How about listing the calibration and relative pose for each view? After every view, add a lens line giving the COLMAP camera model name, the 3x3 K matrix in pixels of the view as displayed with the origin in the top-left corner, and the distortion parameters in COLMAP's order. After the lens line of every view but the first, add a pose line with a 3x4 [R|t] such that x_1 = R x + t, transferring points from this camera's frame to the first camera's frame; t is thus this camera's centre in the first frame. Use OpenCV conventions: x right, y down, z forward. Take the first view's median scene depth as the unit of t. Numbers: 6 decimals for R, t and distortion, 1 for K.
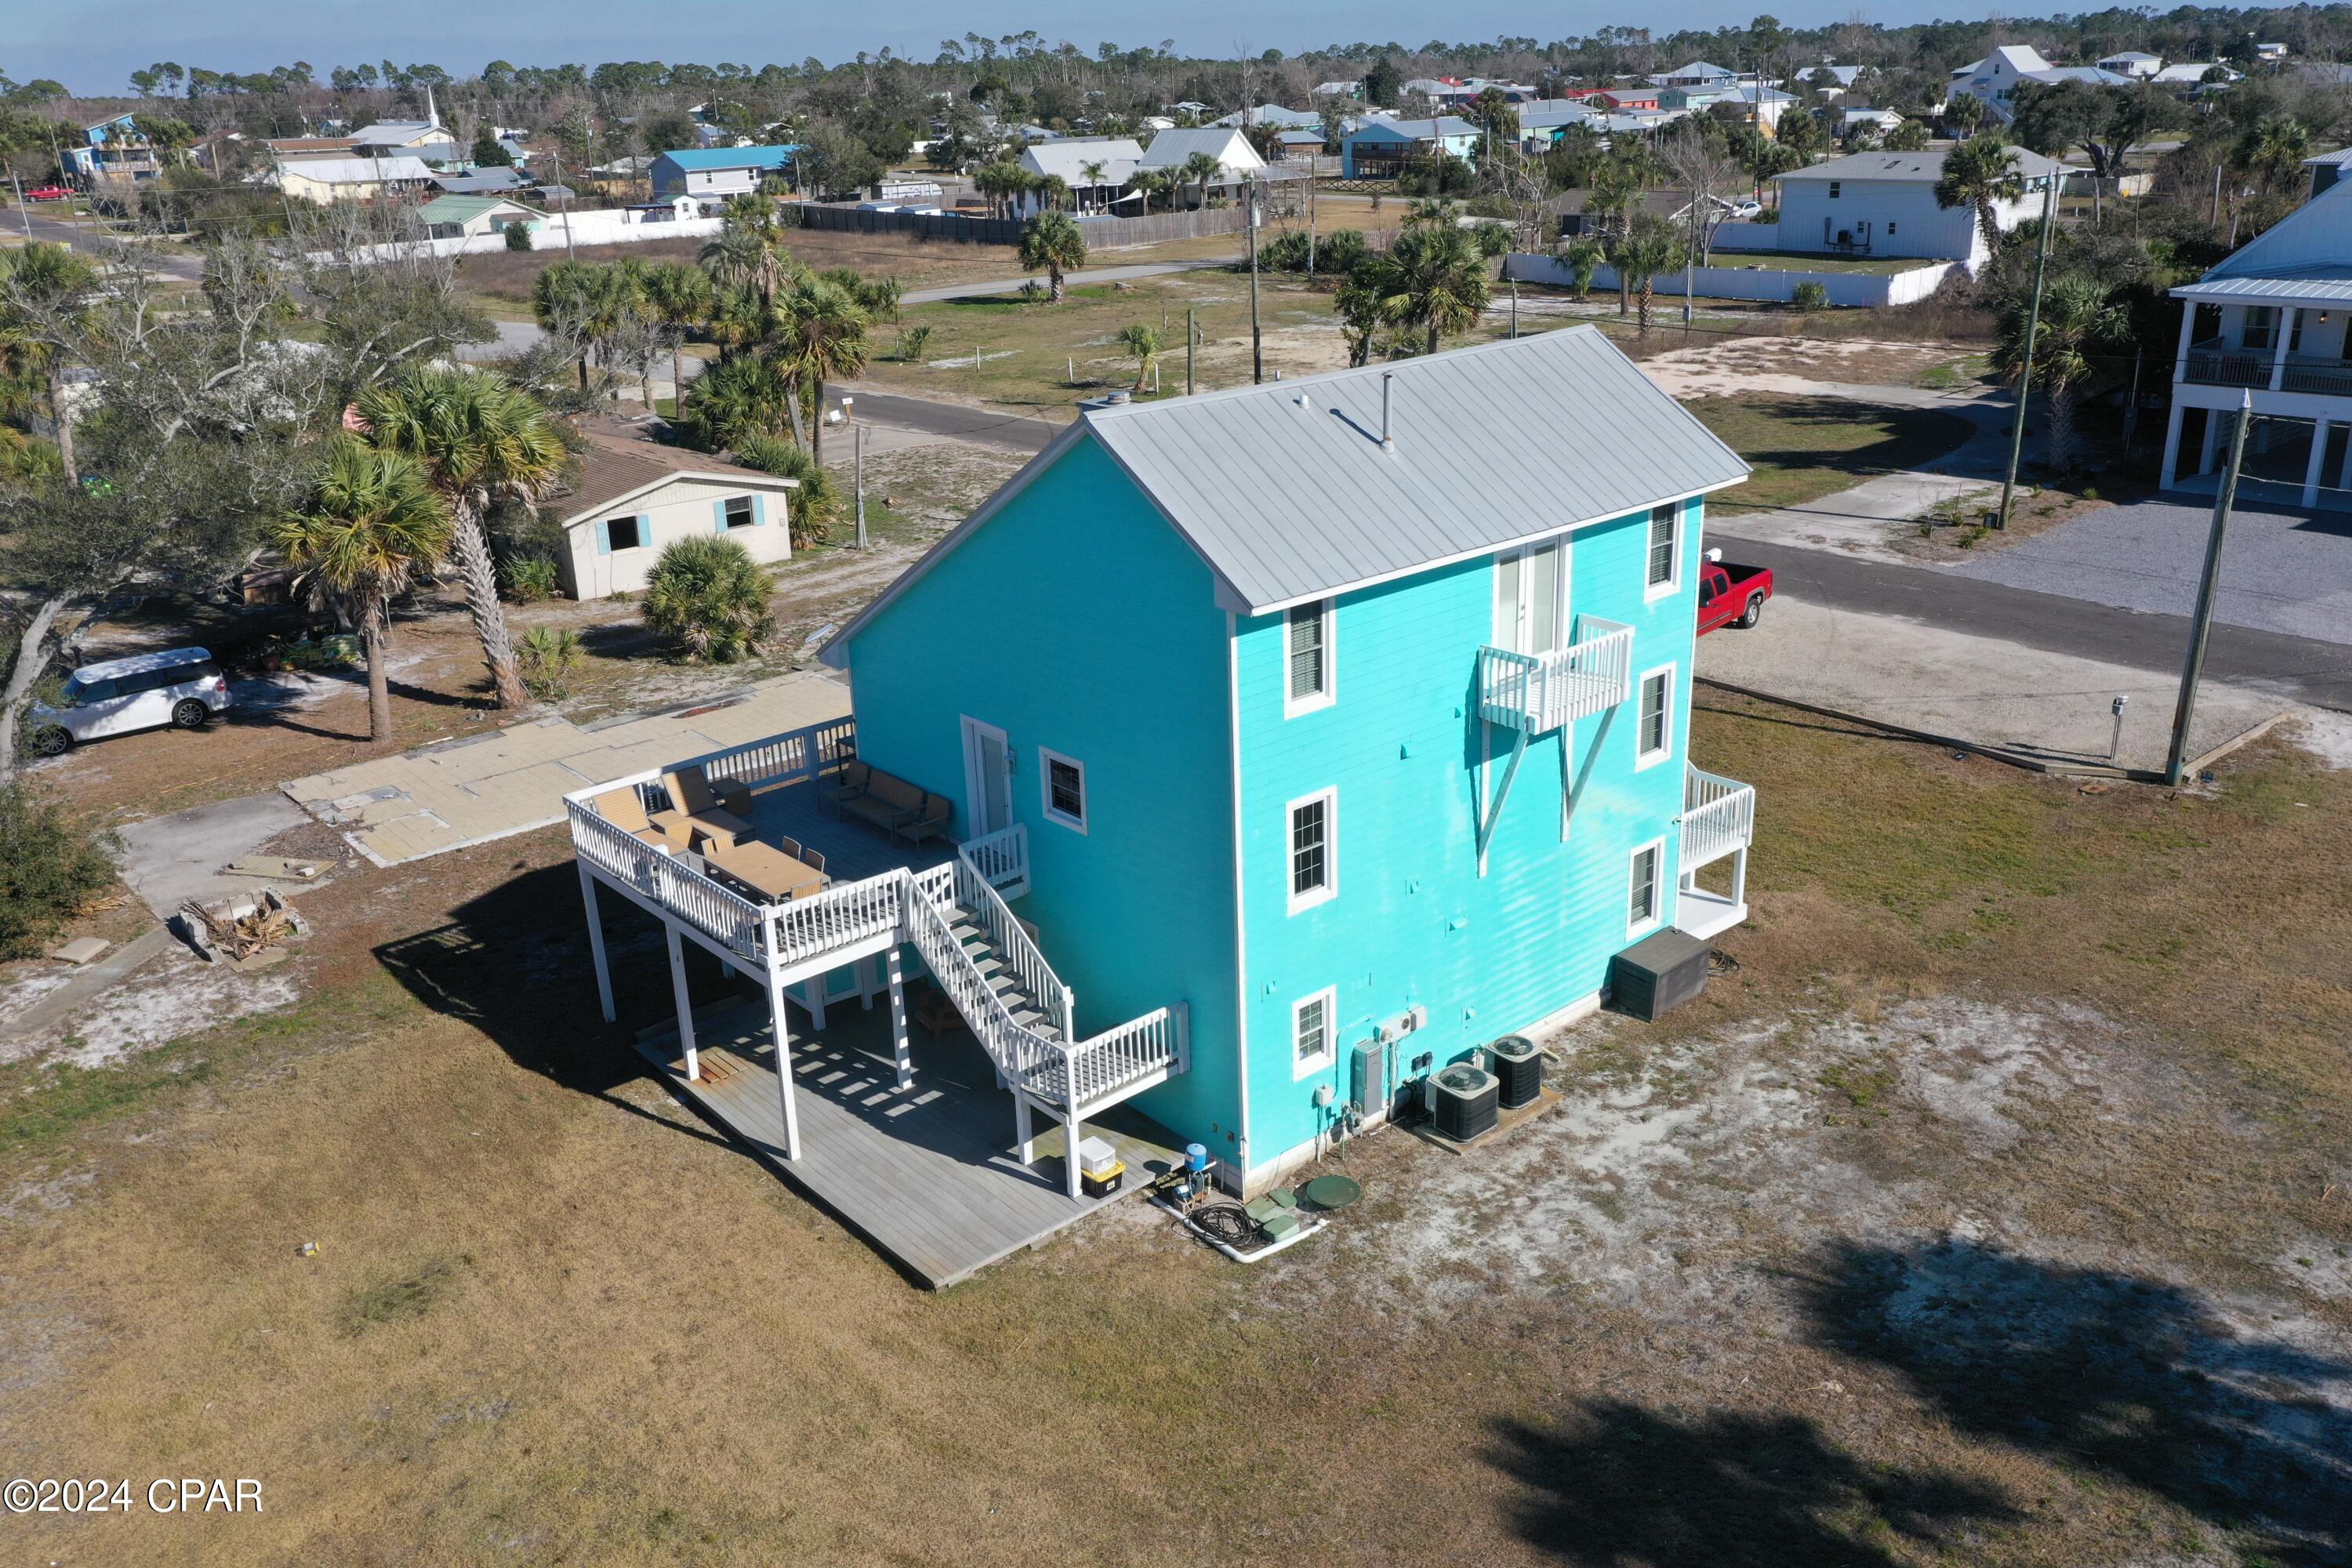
lens RADIAL K [[1877.1, 0, 1162.1], [0, 1877.1, 781.8], [0, 0, 1]] dist [0.015599, 0.011061]
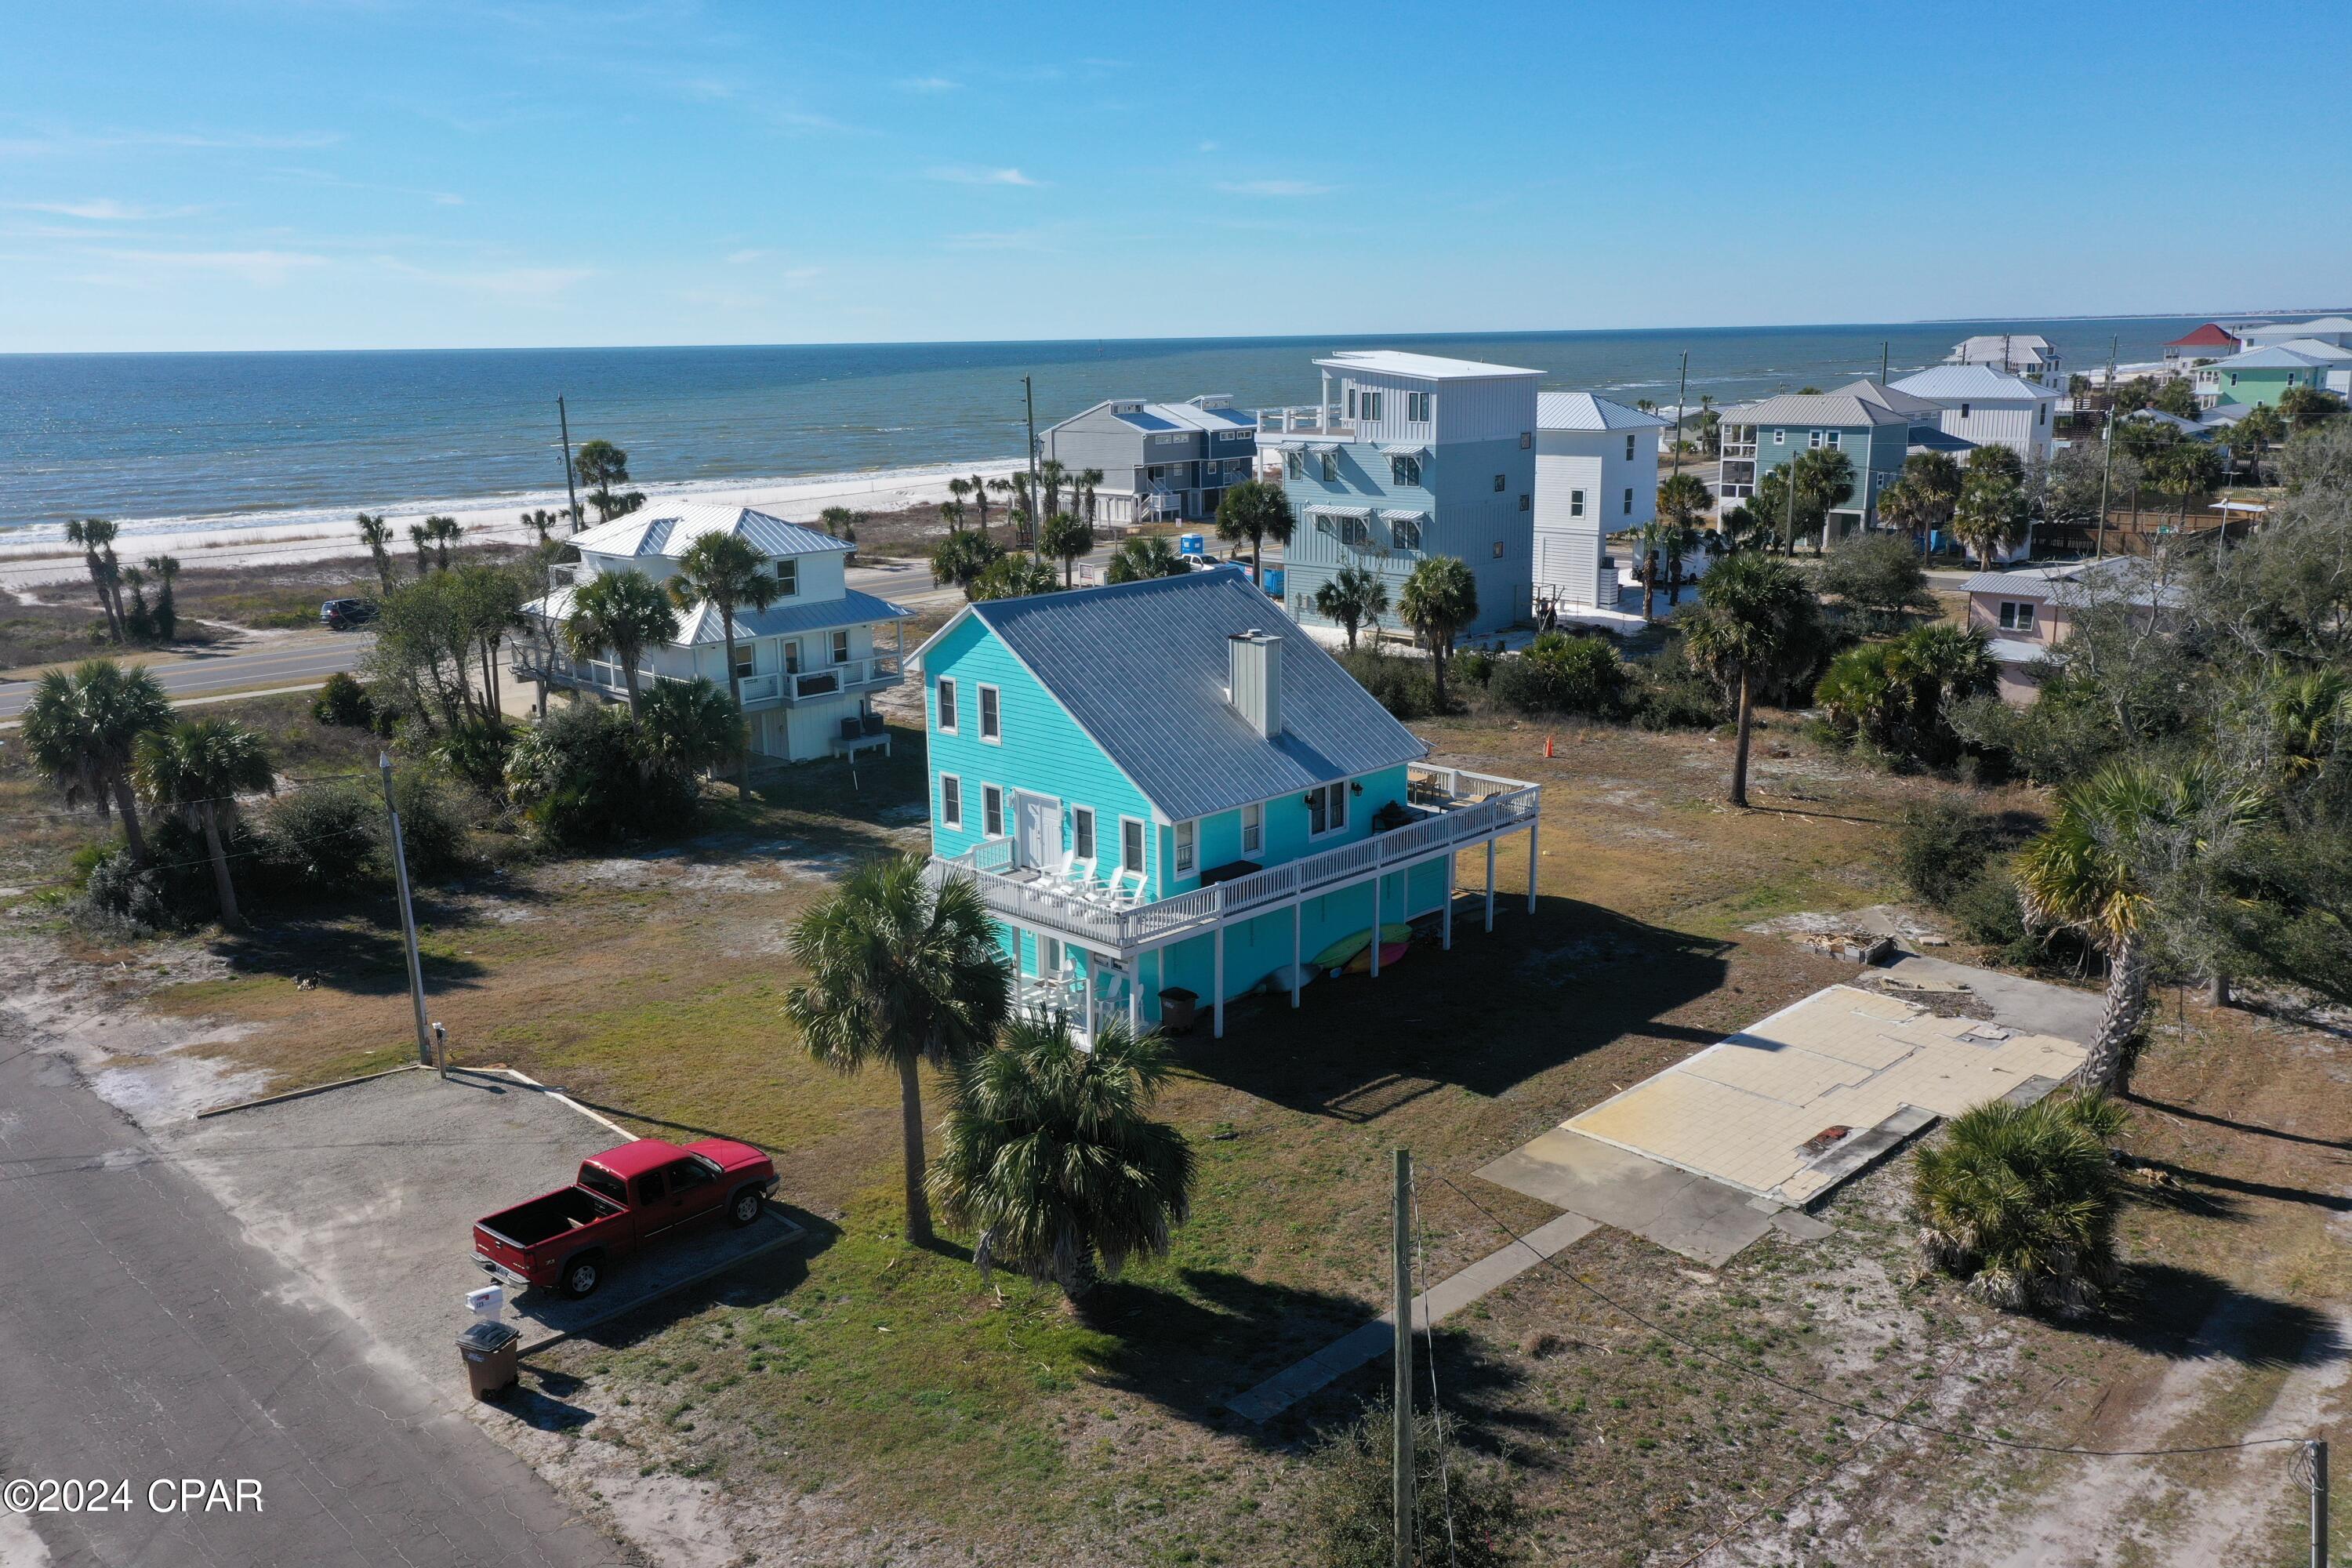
lens RADIAL K [[1870.0, 0, 1169.0], [0, 1870.0, 786.5], [0, 0, 1]] dist [0.024044, 0.002237]
pose [[-0.995996, 0.069158, -0.056653, 0.100684], [0.025349, 0.826160, 0.562864, -0.670593], [0.085731, 0.559175, -0.824605, 1.596046]]
